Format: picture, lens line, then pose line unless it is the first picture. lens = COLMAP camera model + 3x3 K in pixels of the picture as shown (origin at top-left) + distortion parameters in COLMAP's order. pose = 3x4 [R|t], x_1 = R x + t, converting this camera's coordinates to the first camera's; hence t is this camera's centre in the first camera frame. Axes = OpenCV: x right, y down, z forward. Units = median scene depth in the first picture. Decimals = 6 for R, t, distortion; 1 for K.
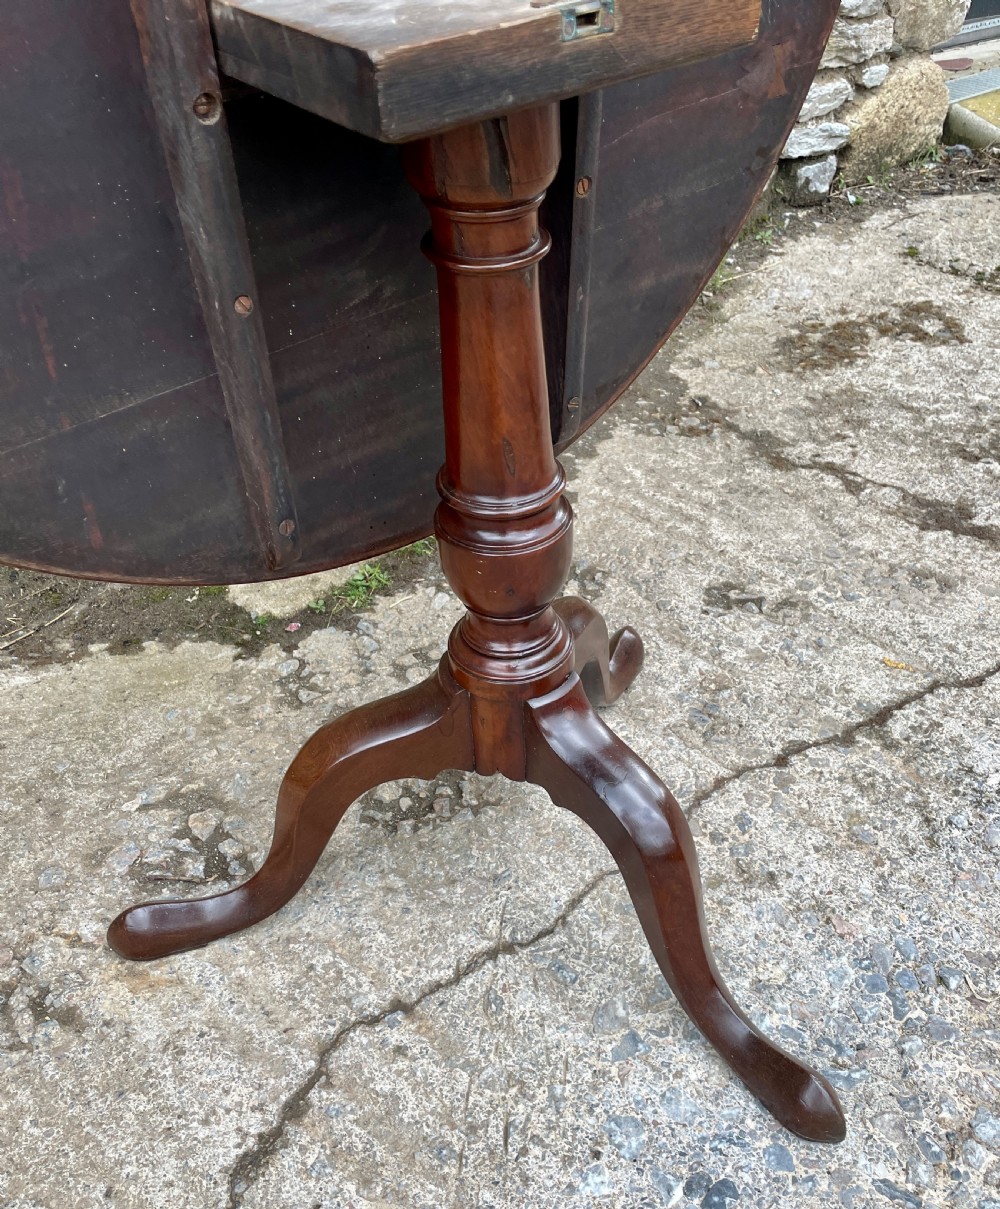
lens RADIAL K [[1117.9, 0, 564.3], [0, 1117.9, 727.0], [0, 0, 1]] dist [0.096964, -0.136851]
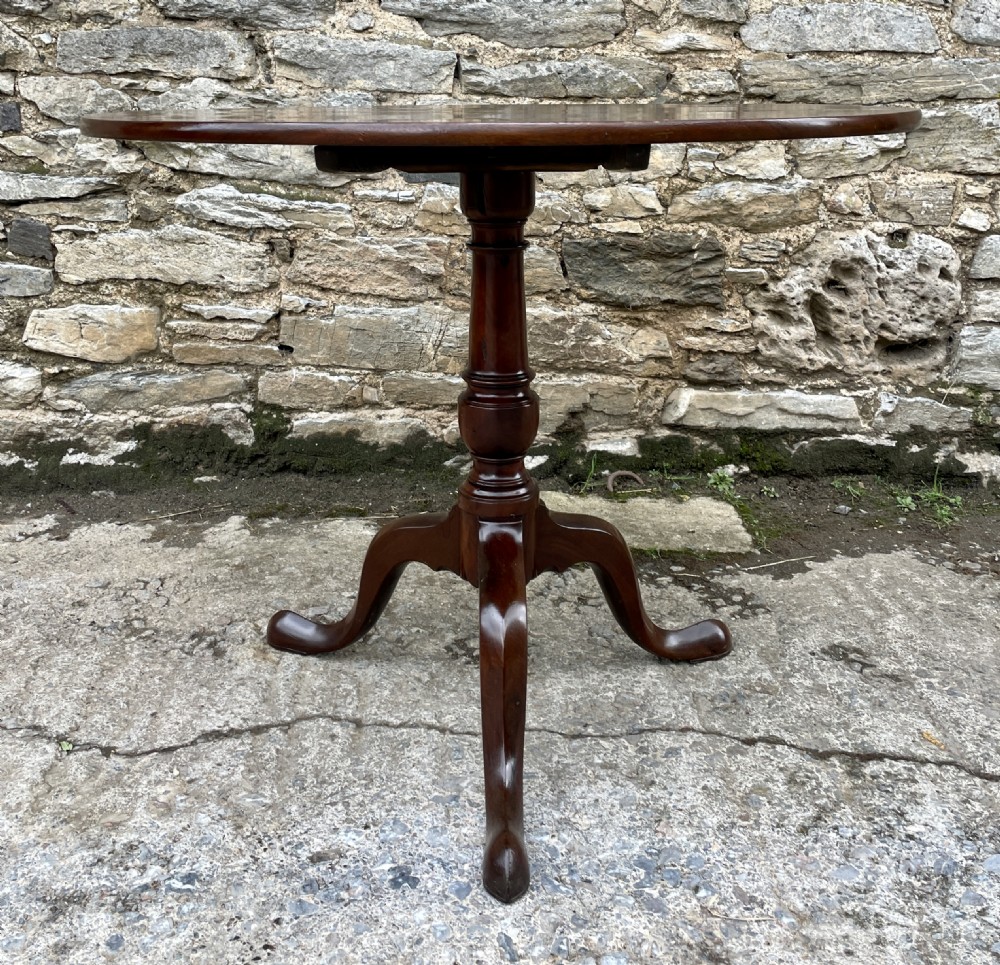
lens RADIAL K [[1199.6, 0, 484.3], [0, 1199.6, 325.1], [0, 0, 1]] dist [0.102503, -0.159941]
pose [[0.729517, 0.141941, -0.669072, 0.766305], [-0.474458, 0.809614, -0.345565, 0.243672], [0.492641, 0.569542, 0.657972, -0.180328]]
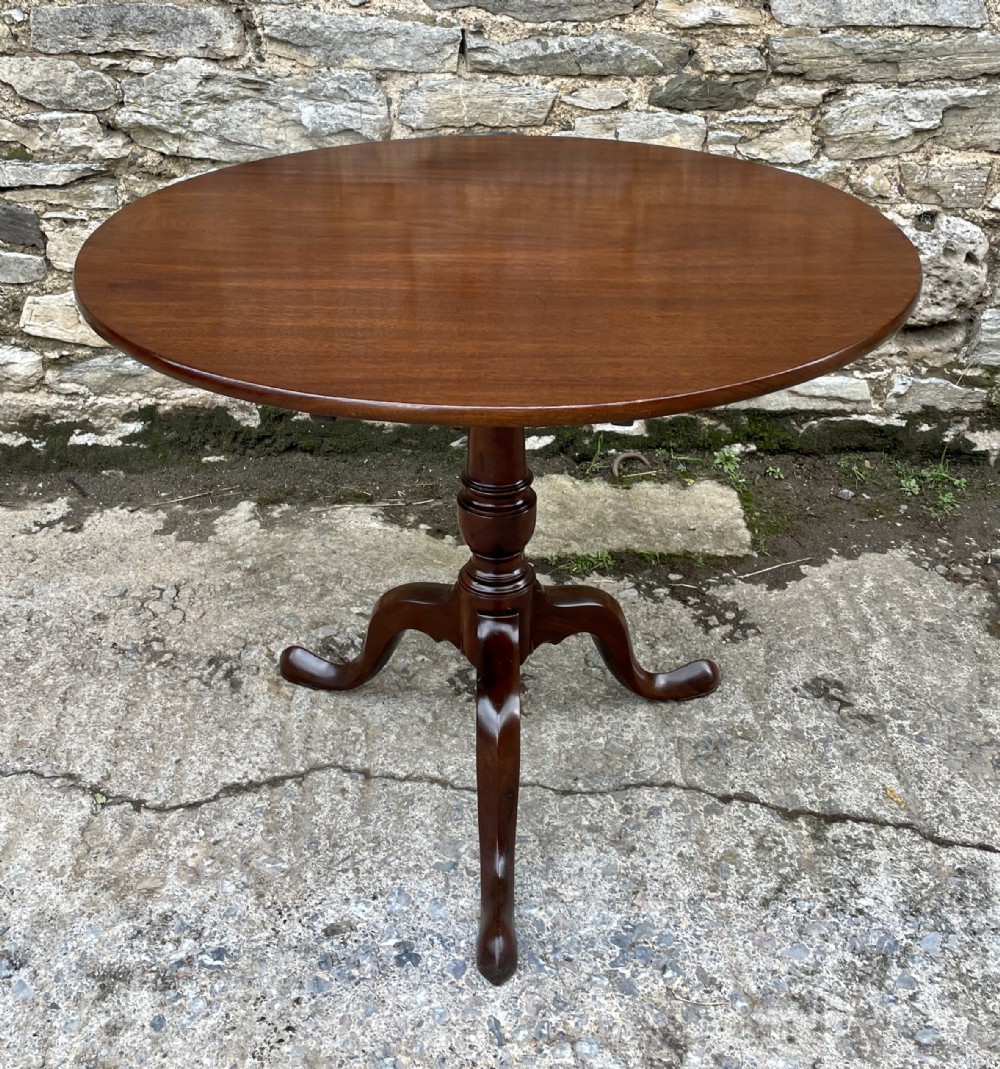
lens RADIAL K [[1282.3, 0, 493.7], [0, 1282.3, 402.4], [0, 0, 1]] dist [0.089337, -0.145426]
pose [[0.722566, 0.306306, -0.619738, 0.764509], [-0.481604, 0.866176, -0.133404, -0.034411], [0.495940, 0.394861, 0.773387, -0.402972]]
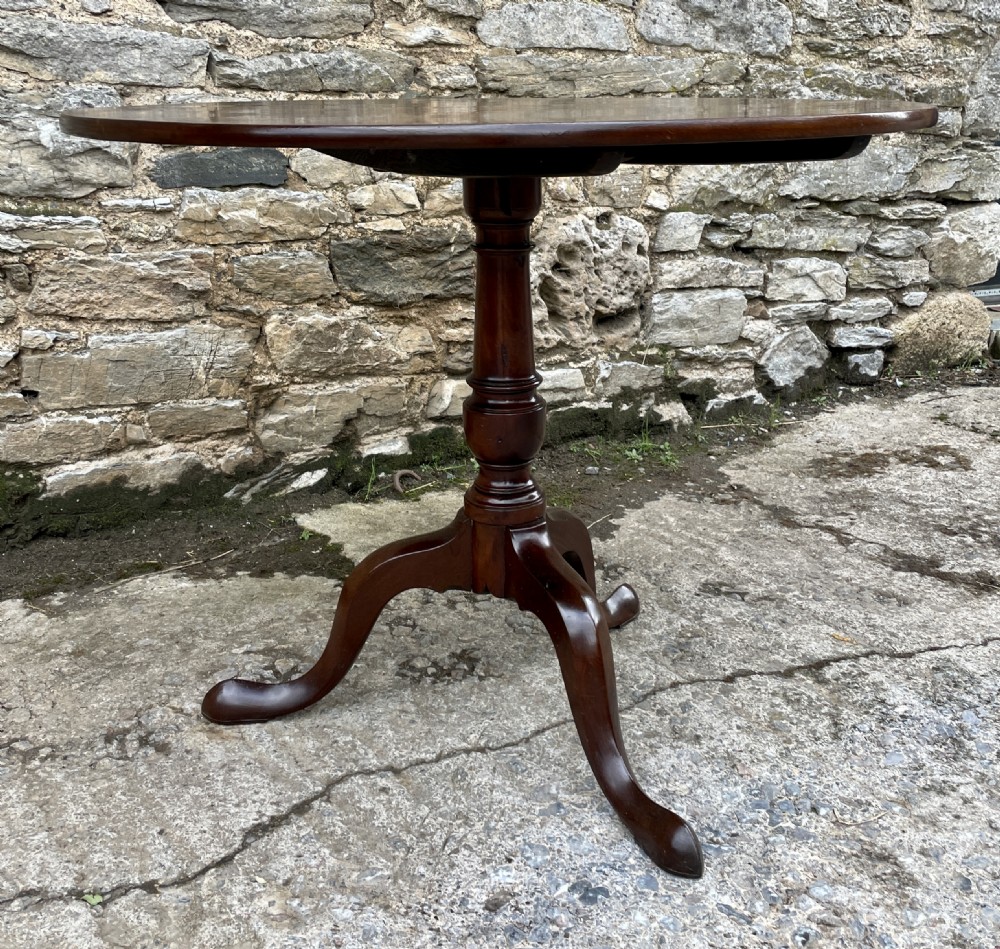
lens RADIAL K [[1195.3, 0, 521.3], [0, 1195.3, 366.5], [0, 0, 1]] dist [0.108582, -0.181987]
pose [[0.979262, 0.055343, -0.194891, 0.211733], [-0.144875, 0.863733, -0.482676, 0.416472], [0.141622, 0.500901, 0.853839, -0.361157]]
